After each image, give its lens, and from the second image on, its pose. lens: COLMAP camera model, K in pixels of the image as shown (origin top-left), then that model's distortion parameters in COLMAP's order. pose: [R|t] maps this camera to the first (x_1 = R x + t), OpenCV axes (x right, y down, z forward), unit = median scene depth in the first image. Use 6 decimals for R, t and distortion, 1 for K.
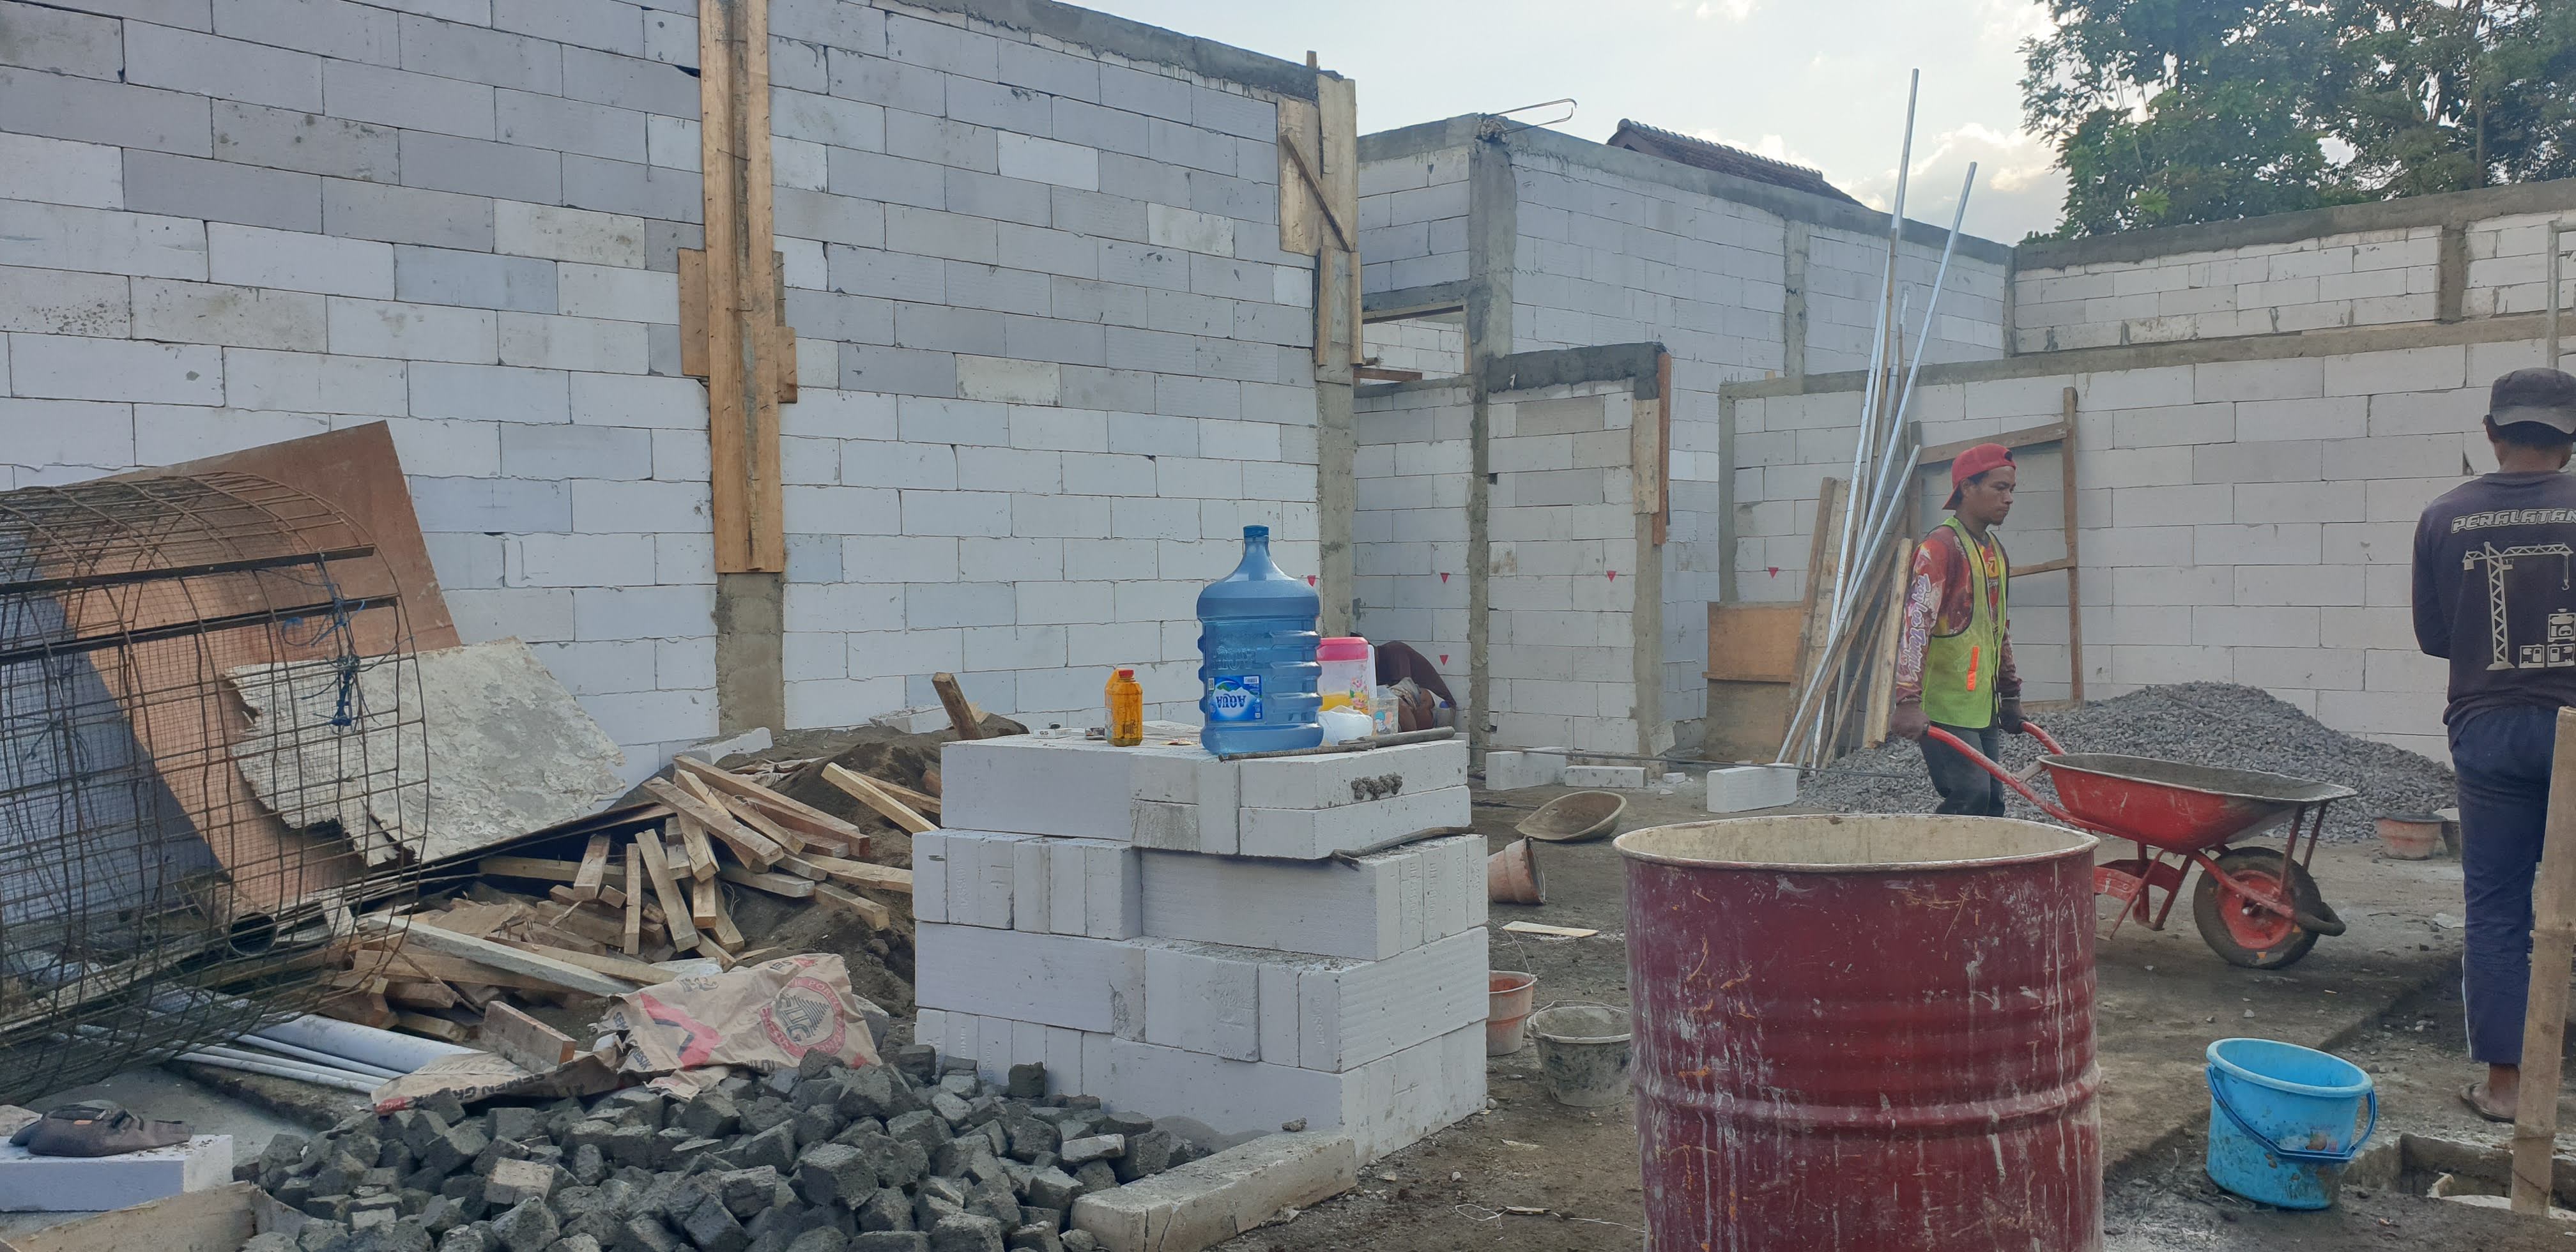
lens RADIAL K [[1978.9, 0, 1289.5], [0, 1978.9, 684.8], [0, 0, 1]] dist [0.020340, 0.010999]
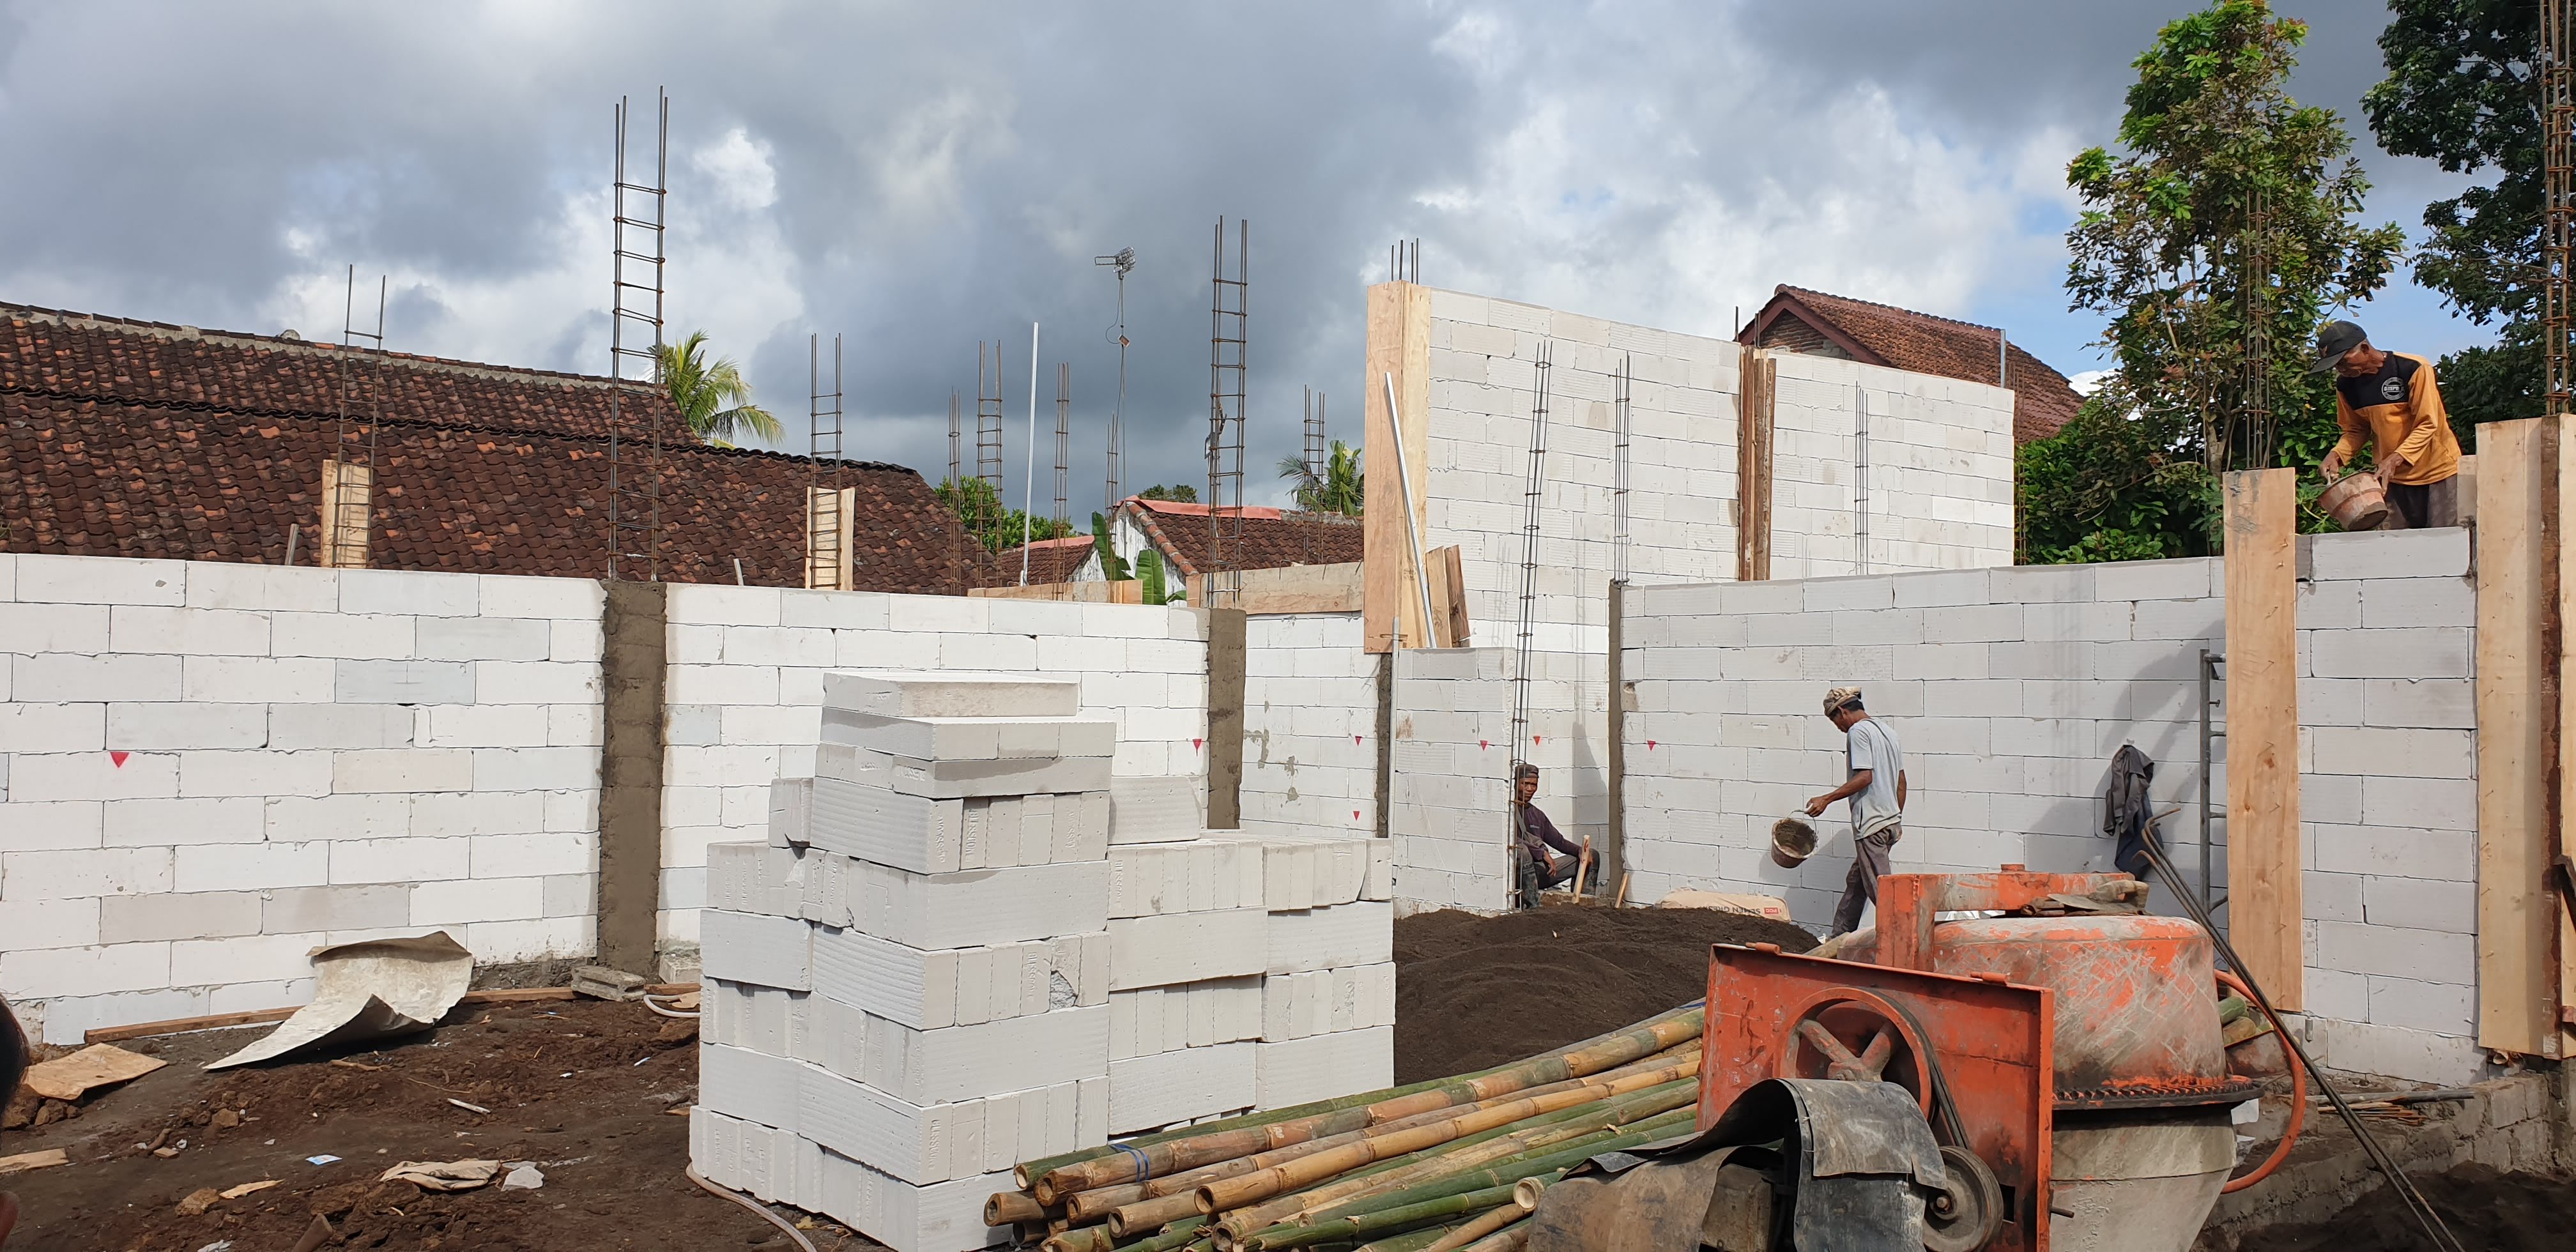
lens RADIAL K [[1978.9, 0, 1310.2], [0, 1978.9, 629.0], [0, 0, 1]] dist [0.020340, 0.010999]
pose [[0.989472, 0.016174, -0.143816, 0.286024], [-0.029293, 0.995549, -0.089575, -0.023515], [0.141727, 0.092845, 0.985542, -0.130973]]
